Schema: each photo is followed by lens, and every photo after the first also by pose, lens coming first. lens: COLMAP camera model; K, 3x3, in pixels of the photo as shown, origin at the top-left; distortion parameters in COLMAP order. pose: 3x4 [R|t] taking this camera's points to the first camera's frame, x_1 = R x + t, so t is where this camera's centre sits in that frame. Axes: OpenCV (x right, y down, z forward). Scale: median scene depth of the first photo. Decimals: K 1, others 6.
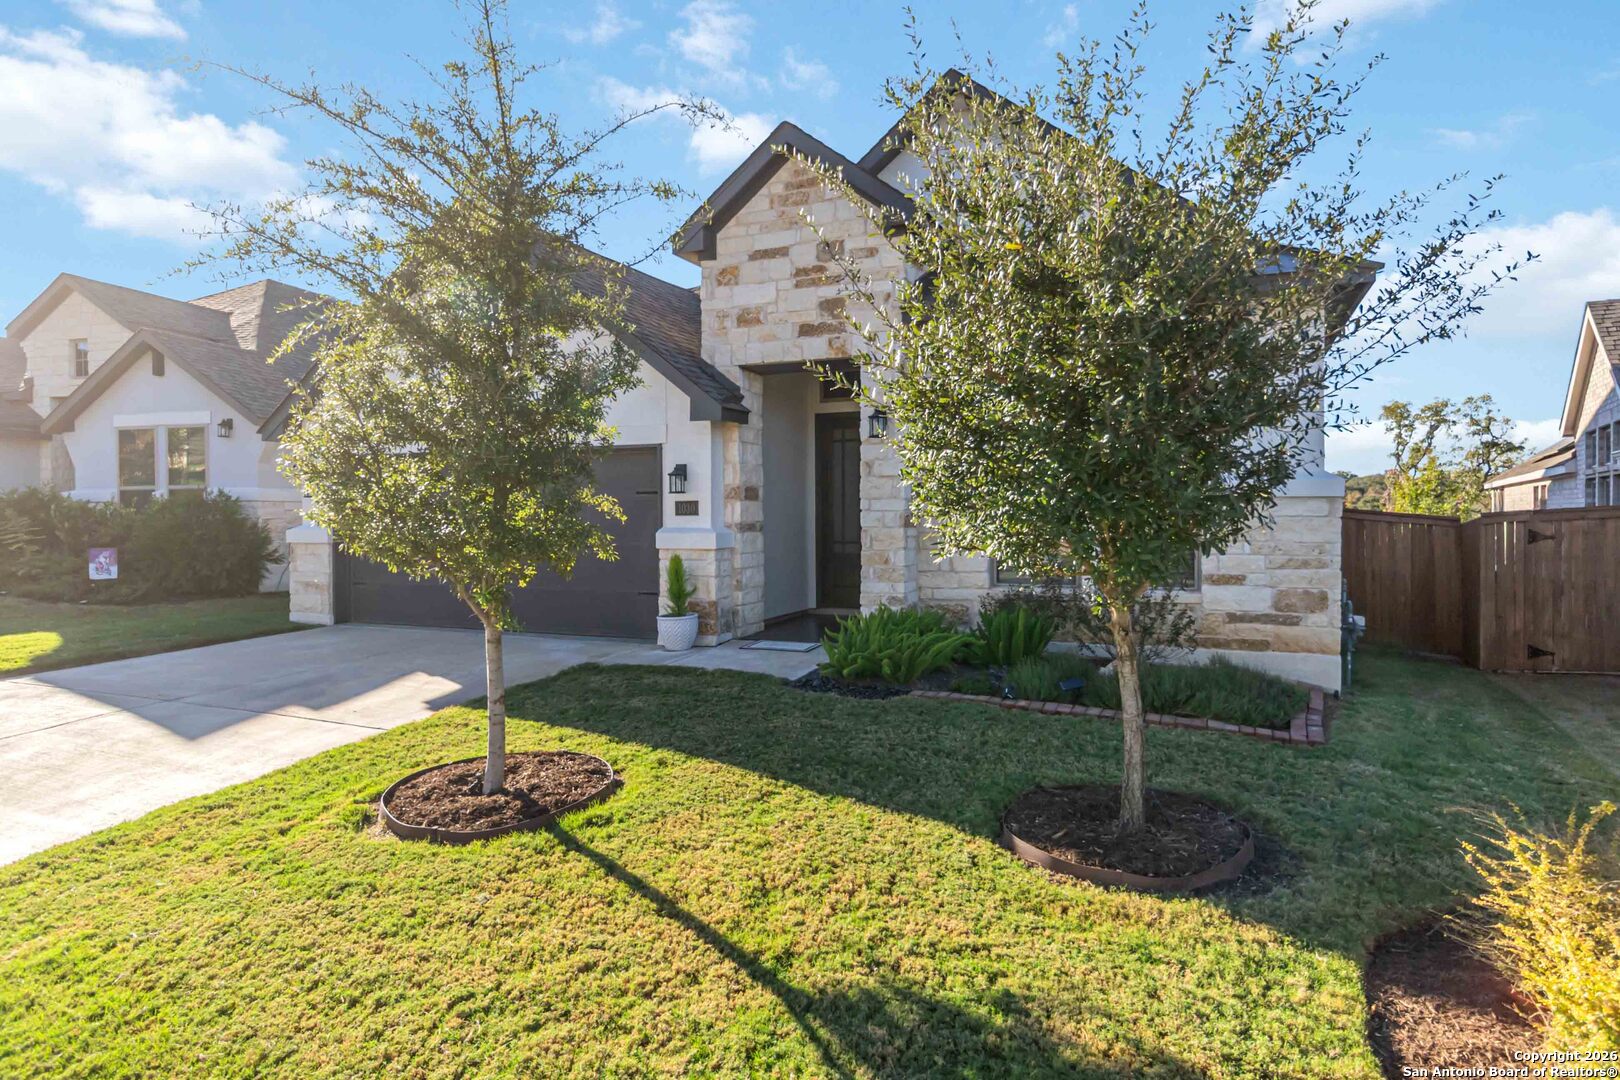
lens RADIAL K [[937.1, 0, 809.9], [0, 937.1, 515.7], [0, 0, 1]] dist [-0.003922, -0.001118]
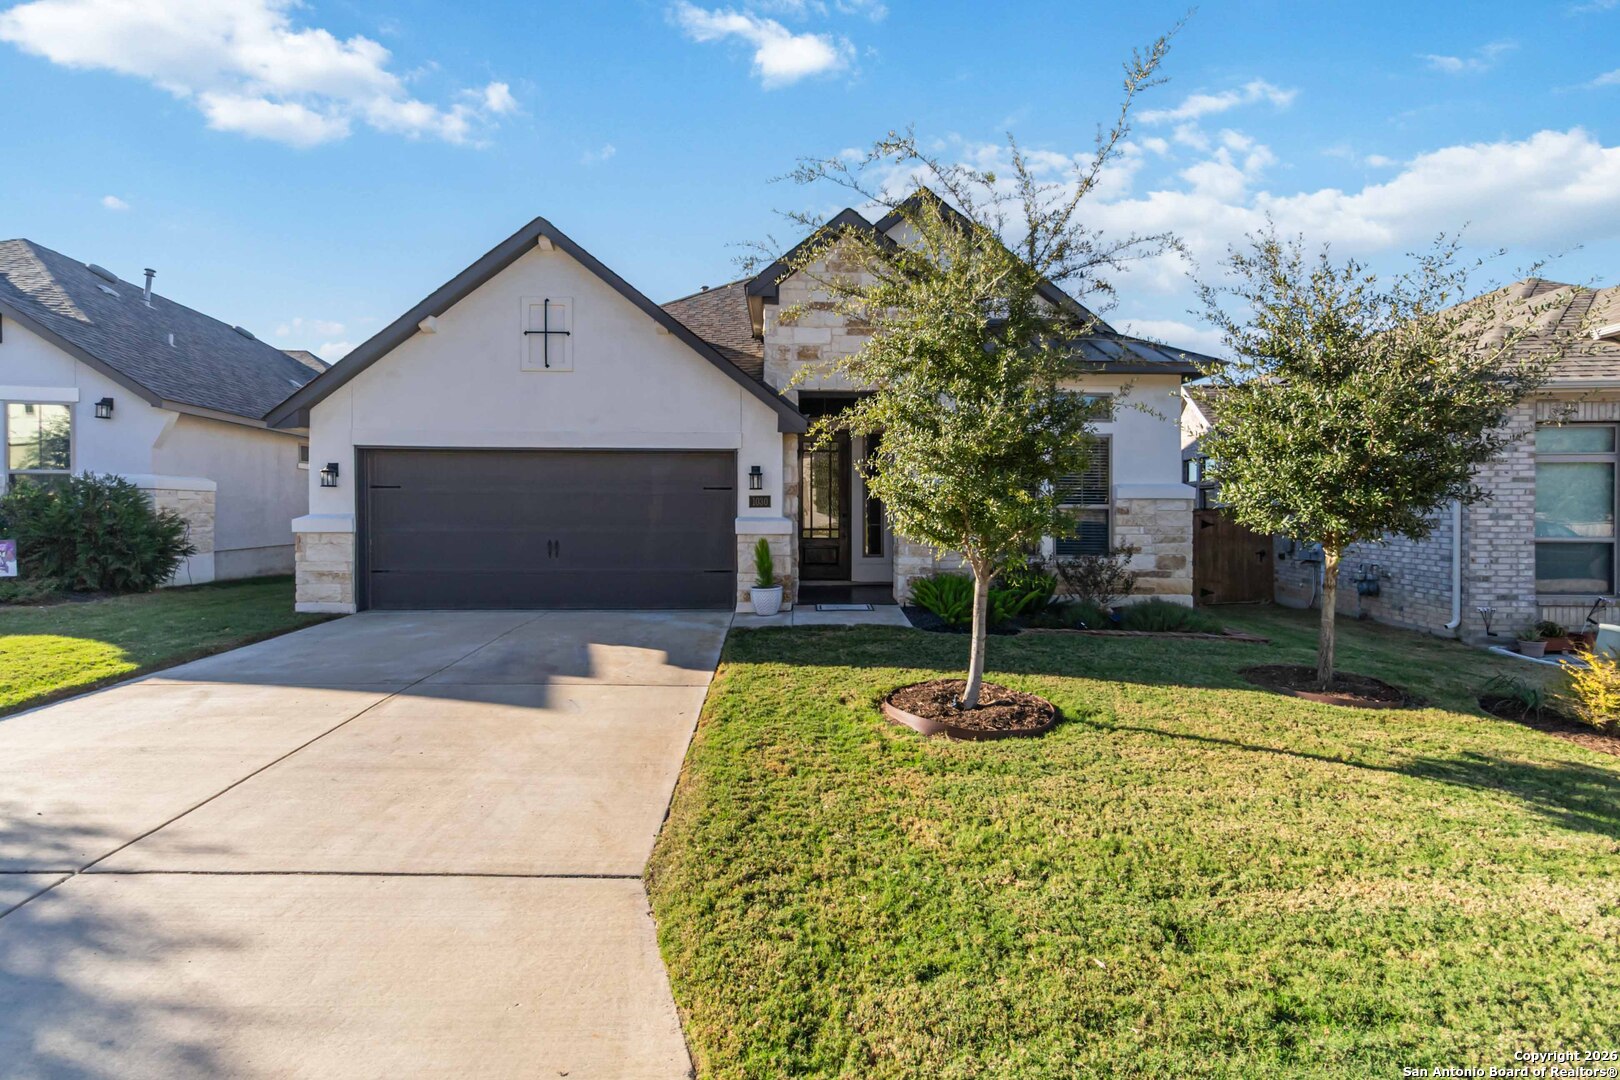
lens RADIAL K [[776.9, 0, 818.2], [0, 776.9, 507.3], [0, 0, 1]] dist [0.000475, 0.000595]
pose [[0.904225, 0.007017, 0.426999, -0.516817], [-0.005617, 0.999974, -0.004540, 0.004070], [-0.427019, 0.001706, 0.904241, 0.032491]]
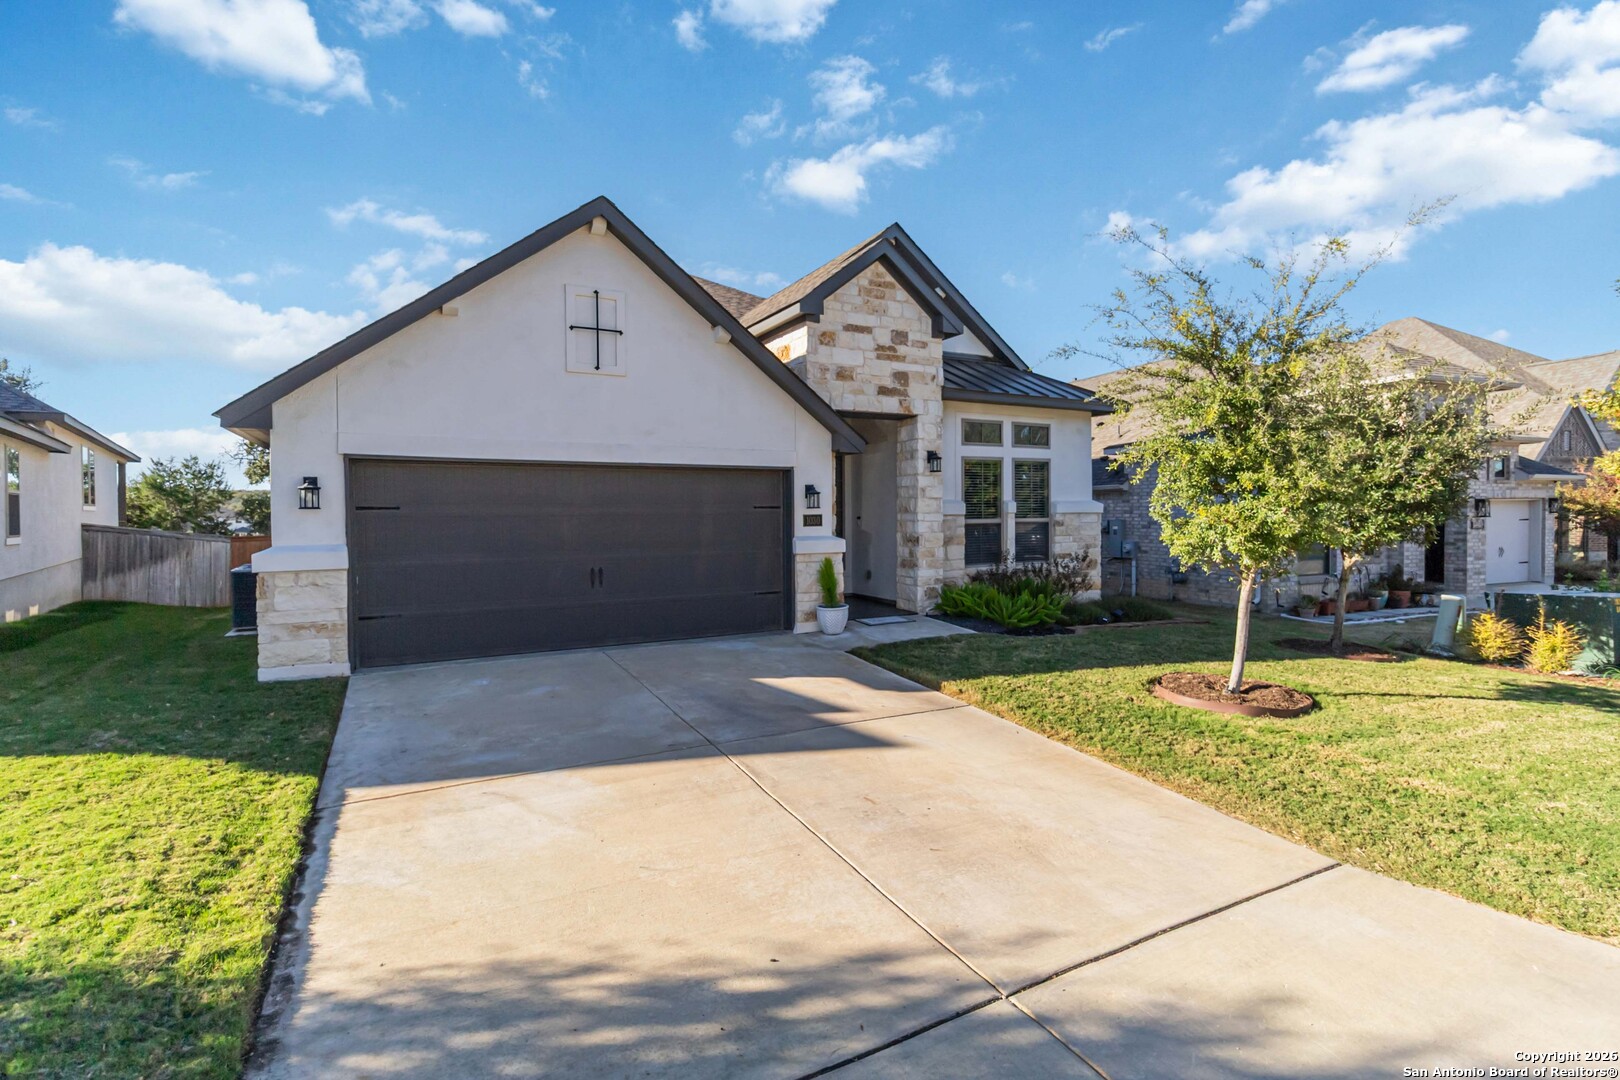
lens RADIAL K [[772.6, 0, 818.9], [0, 772.6, 516.3], [0, 0, 1]] dist [0.002799, 0.001254]
pose [[0.609354, -0.005944, 0.792876, -0.965084], [0.004705, 0.999981, 0.003880, -0.017847], [-0.792885, 0.001366, 0.609370, 0.380027]]
